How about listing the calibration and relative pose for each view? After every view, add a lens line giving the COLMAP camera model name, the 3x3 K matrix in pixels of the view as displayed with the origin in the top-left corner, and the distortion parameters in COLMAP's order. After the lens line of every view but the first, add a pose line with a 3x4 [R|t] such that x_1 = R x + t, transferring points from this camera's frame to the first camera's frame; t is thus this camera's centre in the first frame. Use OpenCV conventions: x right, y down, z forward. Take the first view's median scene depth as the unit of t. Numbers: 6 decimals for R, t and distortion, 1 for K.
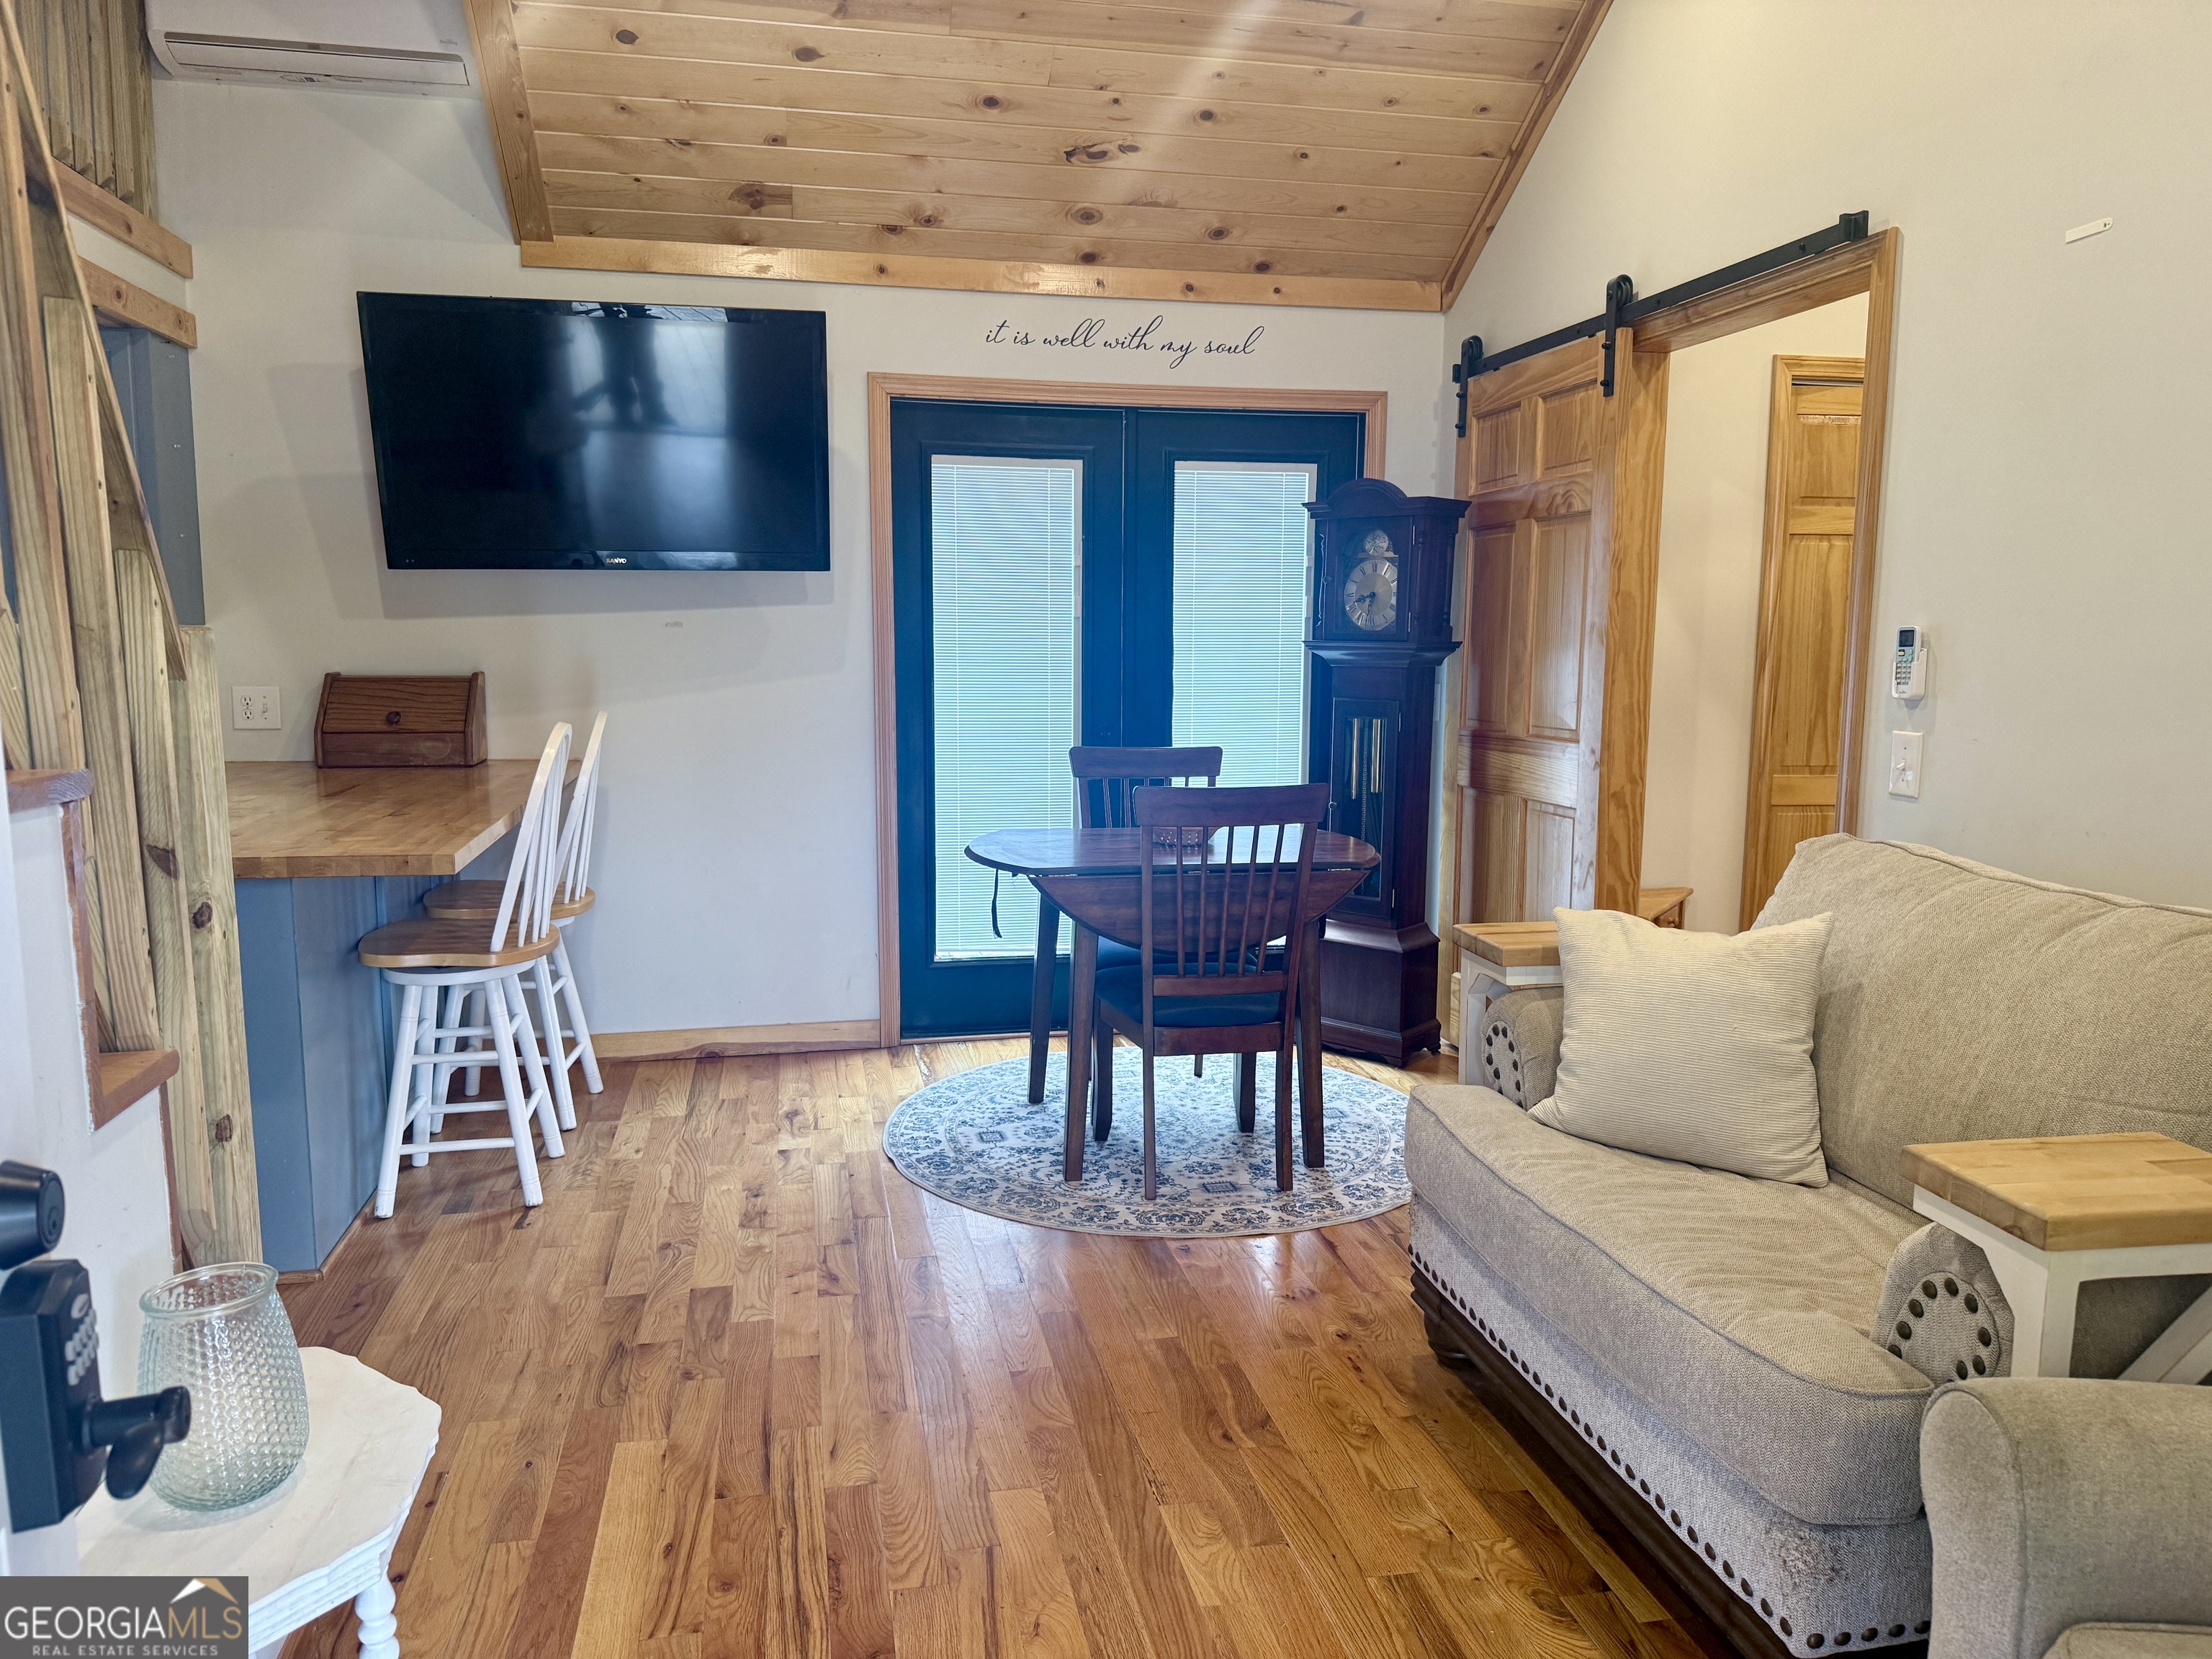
lens RADIAL K [[1548.8, 0, 1103.9], [0, 1548.8, 830.5], [0, 0, 1]] dist [0.066662, -0.088805]
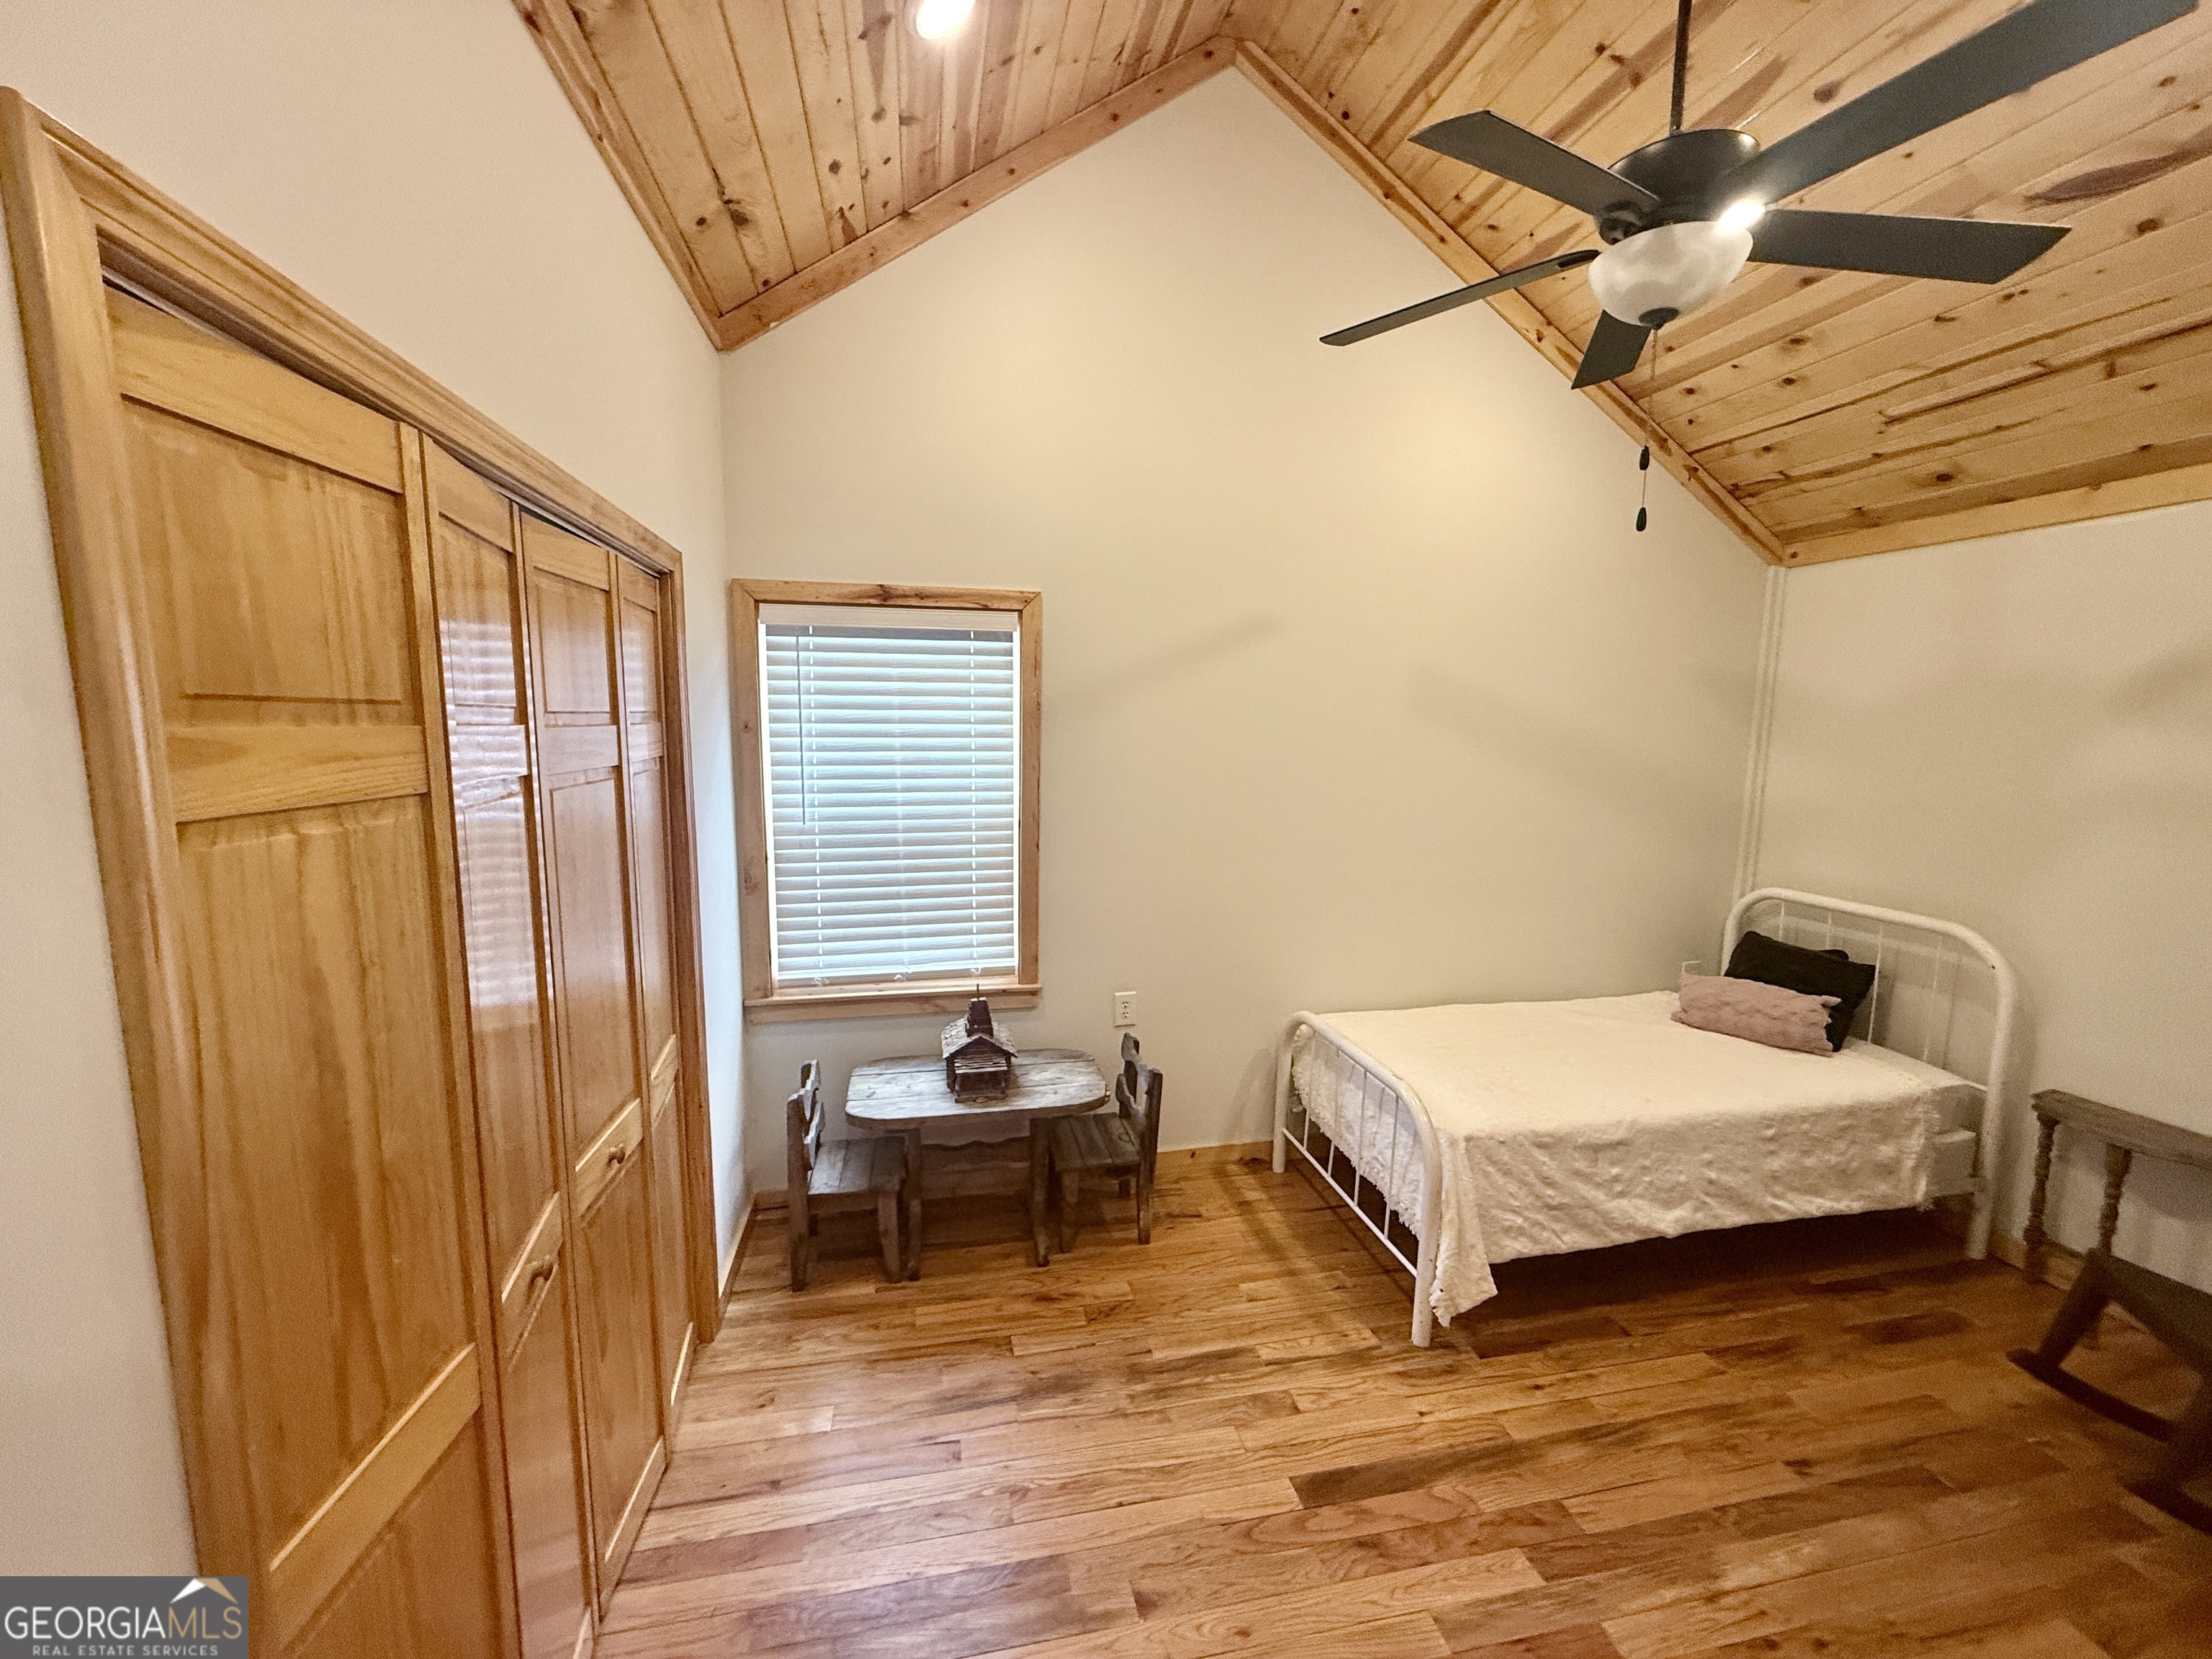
lens RADIAL K [[878.3, 0, 1089.5], [0, 878.3, 833.6], [0, 0, 1]] dist [0.000420, -0.000599]
pose [[0.017520, -0.129968, 0.991363, 0.309033], [0.128386, 0.983600, 0.126681, -0.204512], [-0.991570, 0.125057, 0.033919, 0.909169]]
